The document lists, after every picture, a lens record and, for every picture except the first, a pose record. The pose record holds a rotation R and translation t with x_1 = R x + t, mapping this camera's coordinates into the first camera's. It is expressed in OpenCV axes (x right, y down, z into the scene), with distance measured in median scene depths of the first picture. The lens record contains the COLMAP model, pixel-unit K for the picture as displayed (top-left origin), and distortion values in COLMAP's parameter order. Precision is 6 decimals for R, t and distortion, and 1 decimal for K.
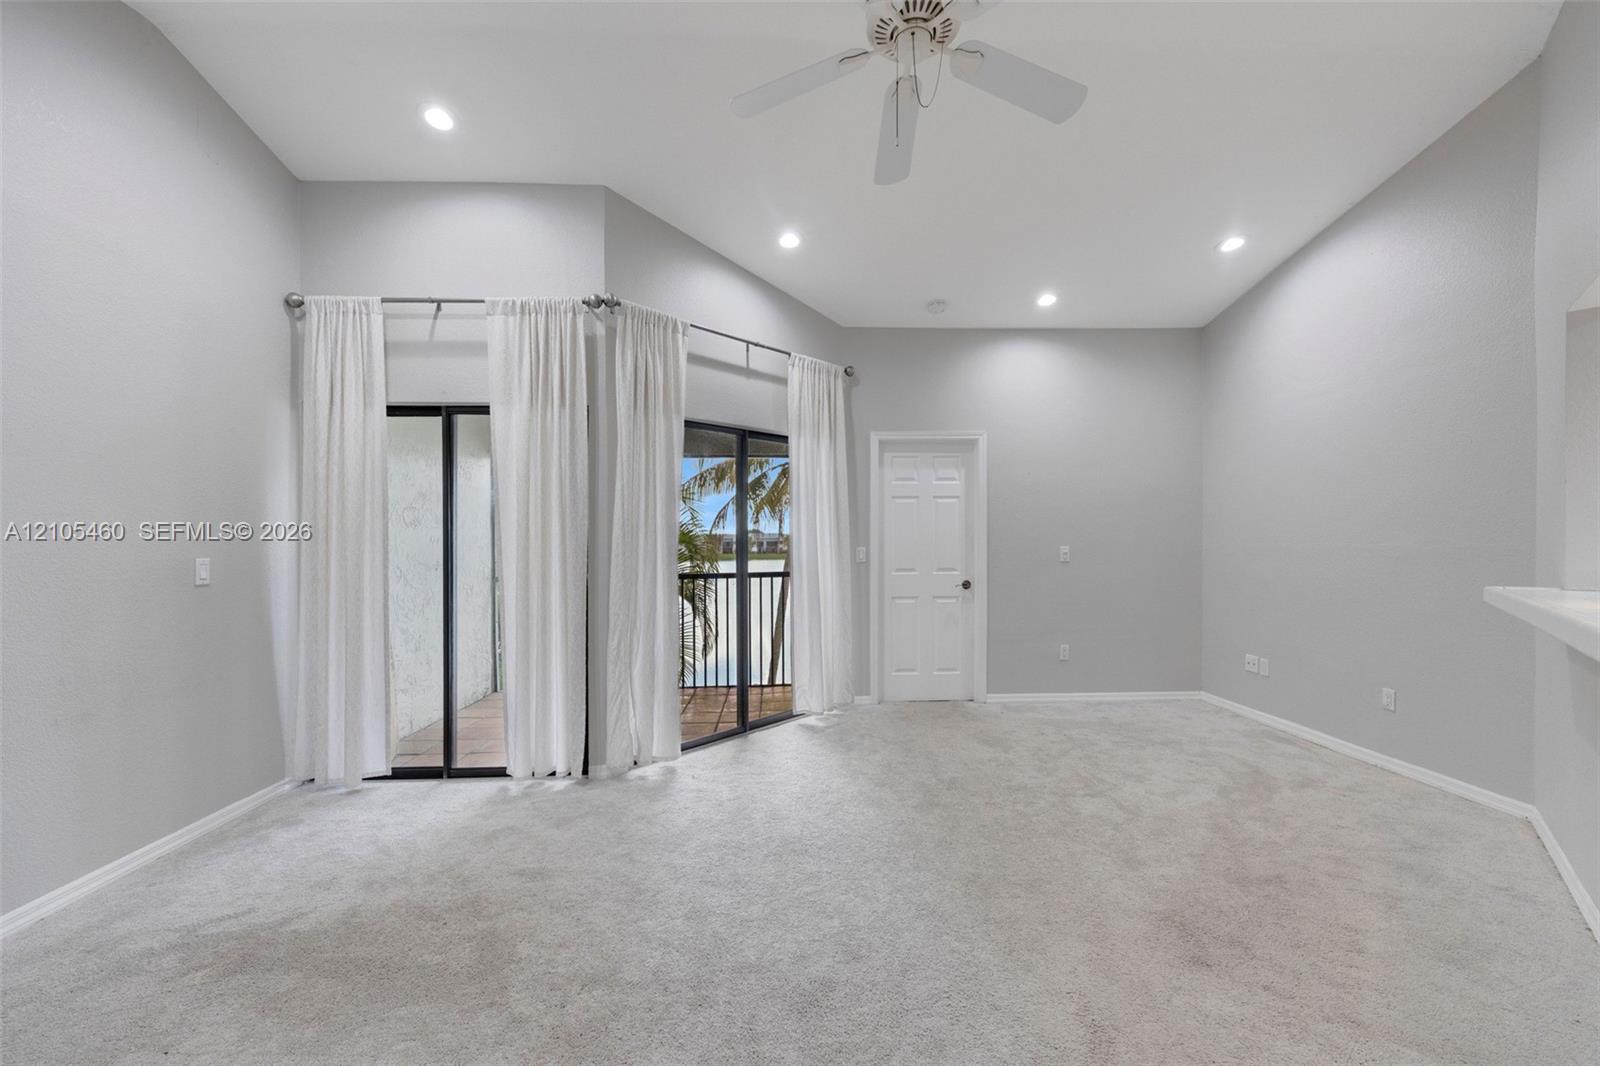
lens RADIAL K [[646.3, 0, 800.1], [0, 646.3, 535.3], [0, 0, 1]] dist [0.000189, 0.000832]
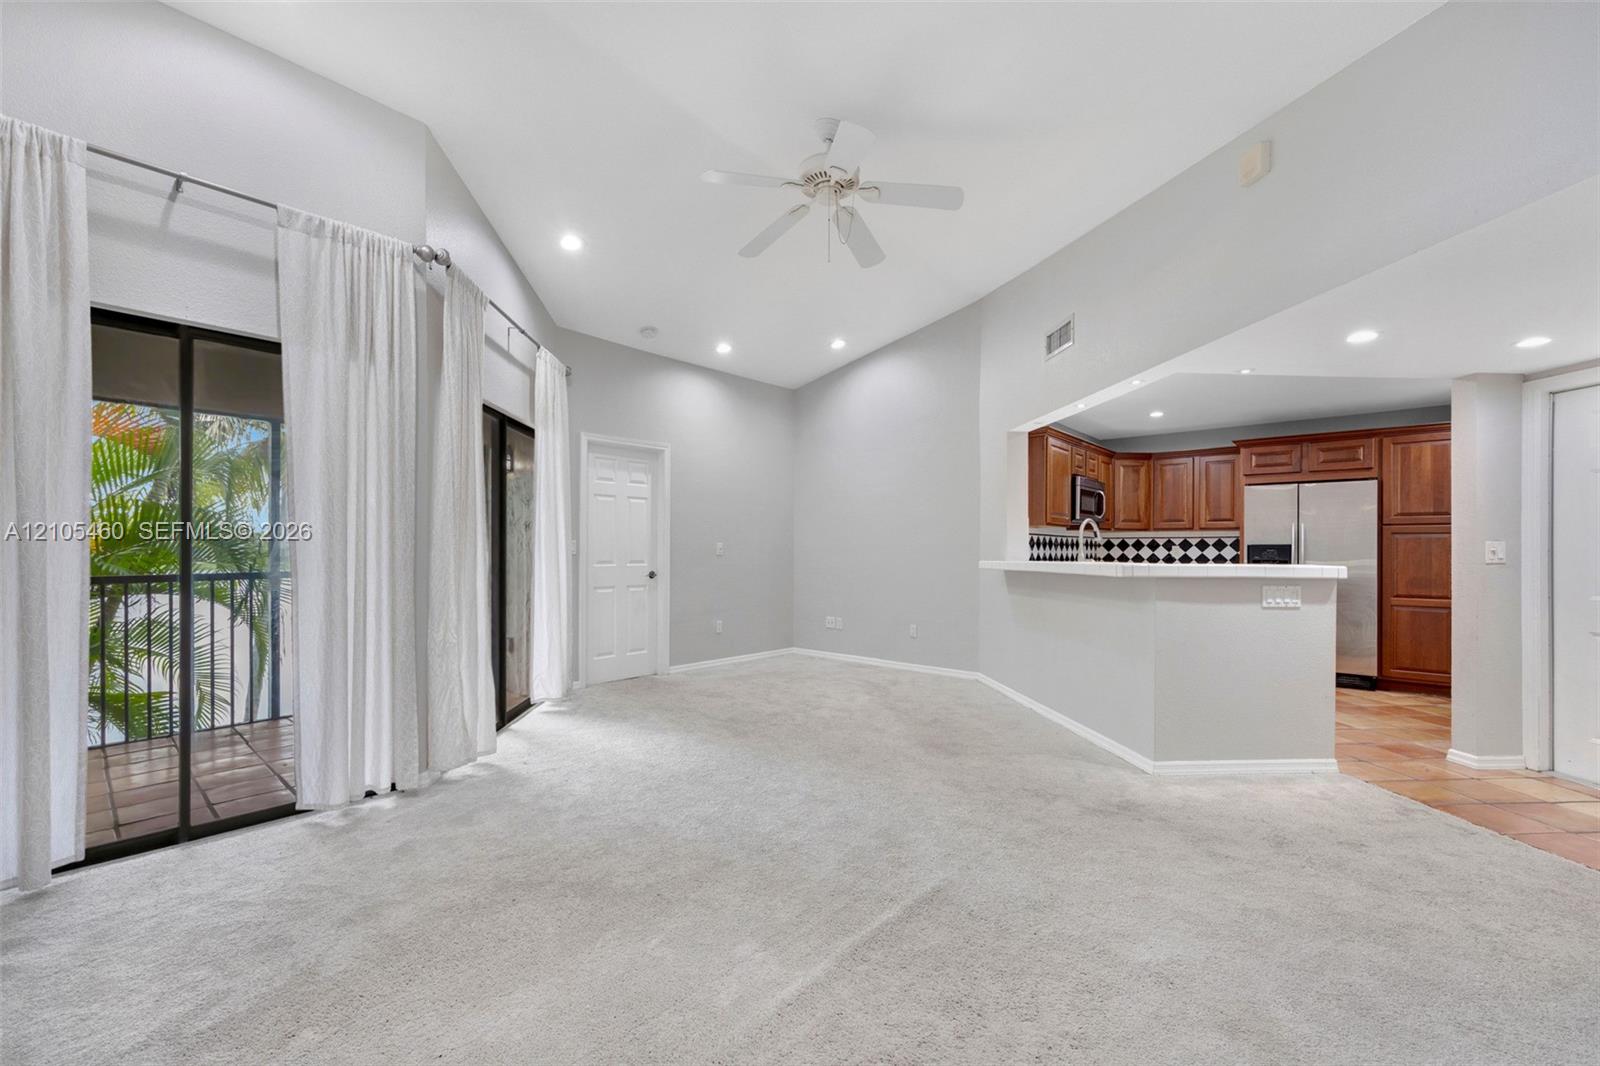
lens RADIAL K [[646.3, 0, 806.6], [0, 646.3, 545.7], [0, 0, 1]] dist [0.000189, 0.000832]
pose [[0.690046, 0.016518, 0.723577, -0.581101], [-0.023185, 0.999731, -0.000711, 0.027754], [-0.723394, -0.016285, 0.690244, -0.000346]]
